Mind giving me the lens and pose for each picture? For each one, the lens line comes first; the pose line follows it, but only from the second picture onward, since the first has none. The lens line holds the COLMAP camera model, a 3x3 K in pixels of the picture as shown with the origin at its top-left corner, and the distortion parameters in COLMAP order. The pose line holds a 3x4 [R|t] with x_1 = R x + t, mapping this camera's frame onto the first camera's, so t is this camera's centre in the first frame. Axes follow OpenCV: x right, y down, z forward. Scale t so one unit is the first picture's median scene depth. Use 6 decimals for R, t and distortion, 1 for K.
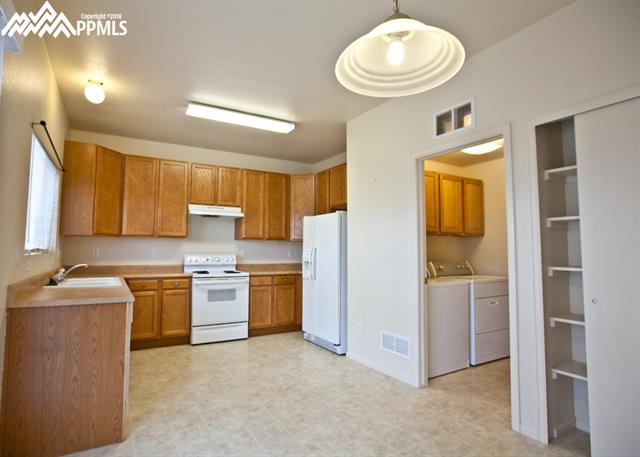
lens RADIAL K [[355.7, 0, 299.9], [0, 355.7, 227.1], [0, 0, 1]] dist [-0.053728, 0.033441]
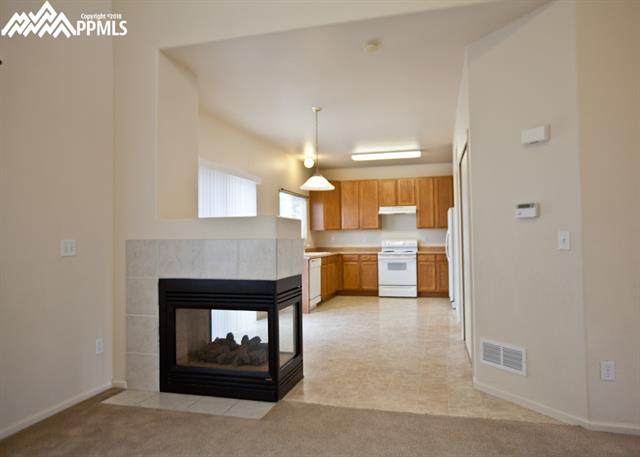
lens RADIAL K [[428.4, 0, 320.0], [0, 428.4, 228.5], [0, 0, 1]] dist [0.005562, 0.000031]
pose [[0.712280, -0.032249, -0.701155, 0.911587], [0.065719, 0.997620, 0.020877, -0.032378], [0.698812, -0.060950, 0.712704, -0.572241]]
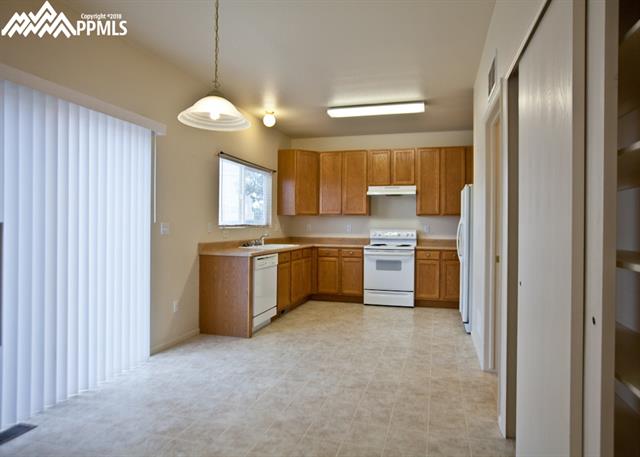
lens RADIAL K [[380.5, 0, 320.0], [0, 380.5, 228.5], [0, 0, 1]] dist [-0.005260, -0.000012]
pose [[0.697892, 0.004018, -0.716191, 0.545636], [0.044164, 0.997840, 0.048634, 0.005857], [0.714840, -0.065571, 0.696207, 0.002906]]
